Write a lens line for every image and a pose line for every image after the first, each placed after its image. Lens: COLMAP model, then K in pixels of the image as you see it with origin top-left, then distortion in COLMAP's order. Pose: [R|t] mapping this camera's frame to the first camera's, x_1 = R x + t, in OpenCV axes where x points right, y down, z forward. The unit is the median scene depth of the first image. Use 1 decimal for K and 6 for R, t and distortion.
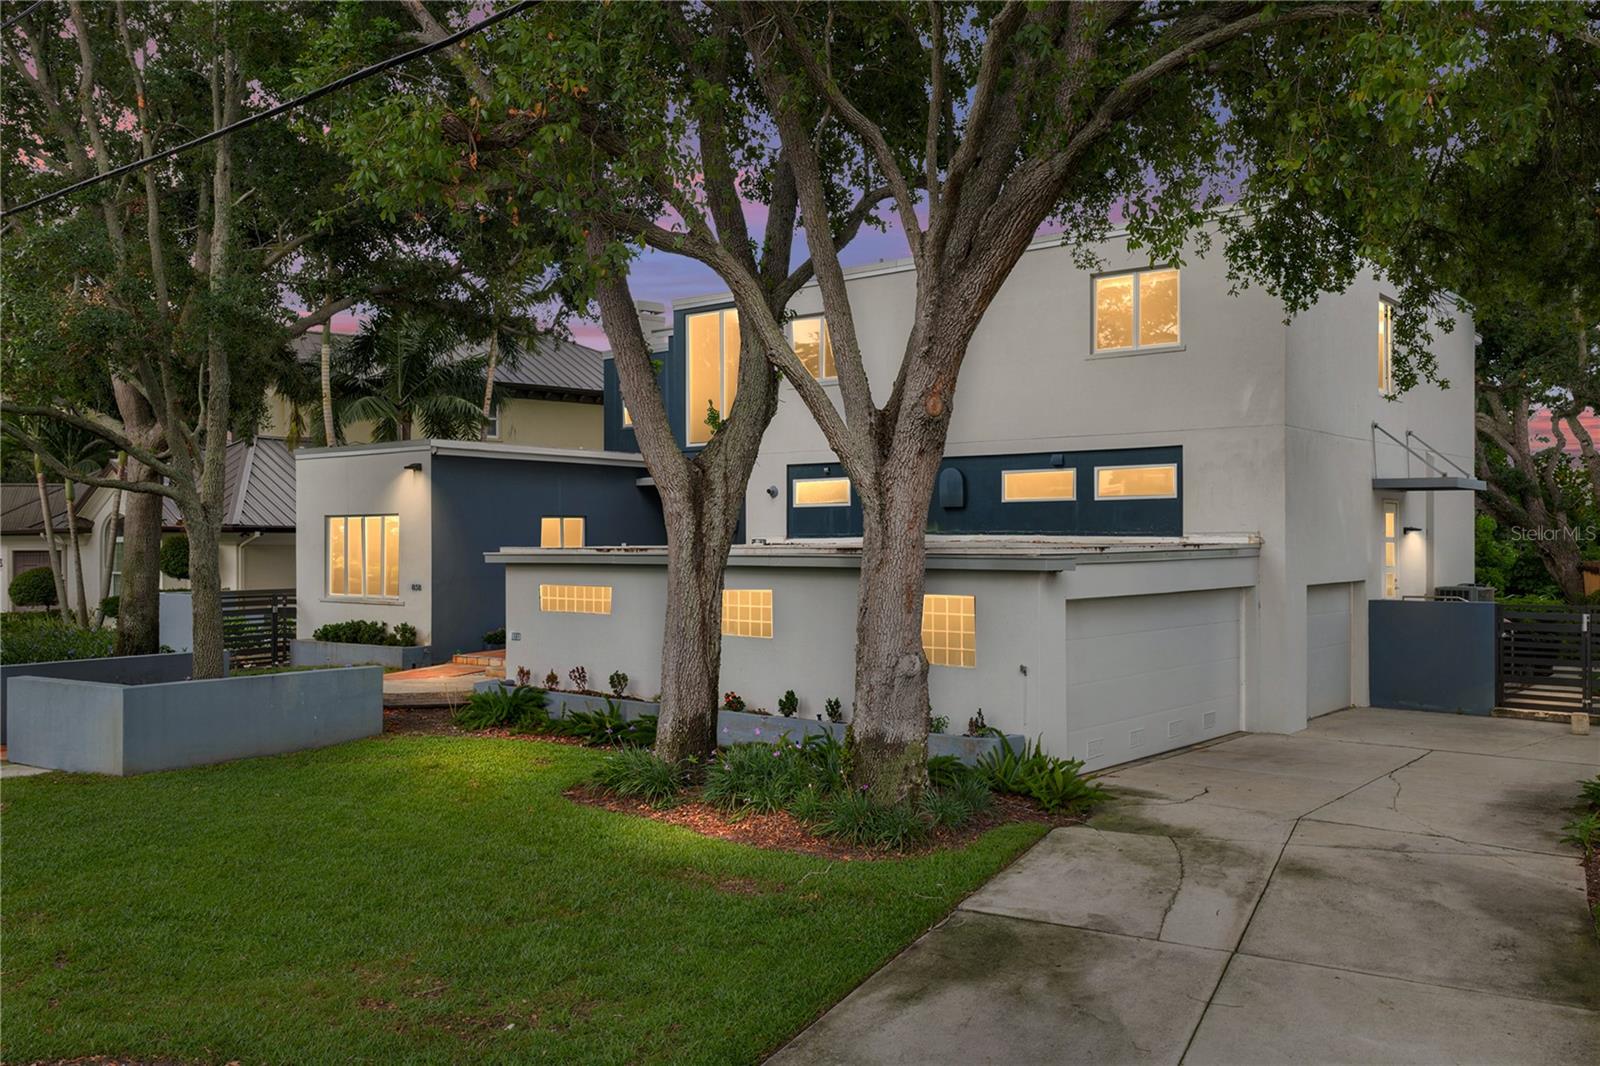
lens RADIAL K [[1326.5, 0, 803.5], [0, 1326.5, 530.2], [0, 0, 1]] dist [0.070803, -0.015967]
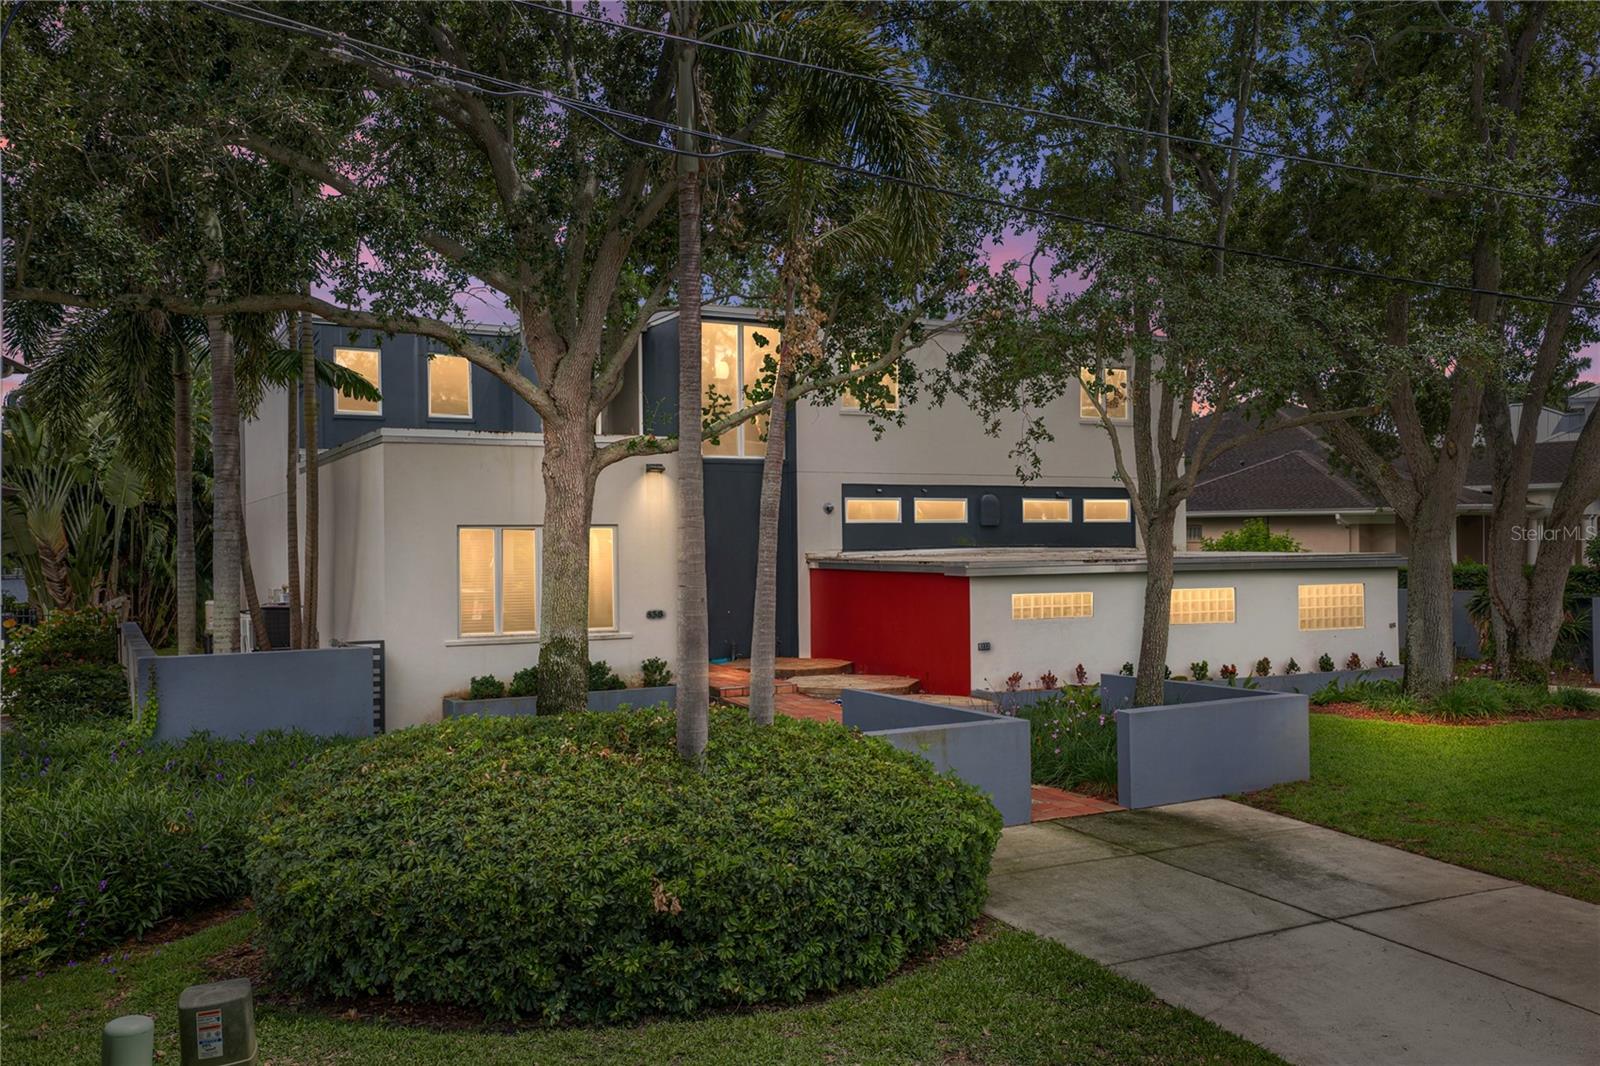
lens RADIAL K [[1326.5, 0, 807.8], [0, 1326.5, 536.3], [0, 0, 1]] dist [0.070803, -0.015967]
pose [[0.398842, 0.002516, 0.917016, -1.180338], [0.003776, 0.999983, -0.004386, -0.001941], [-0.917012, 0.005212, 0.398825, 0.687278]]
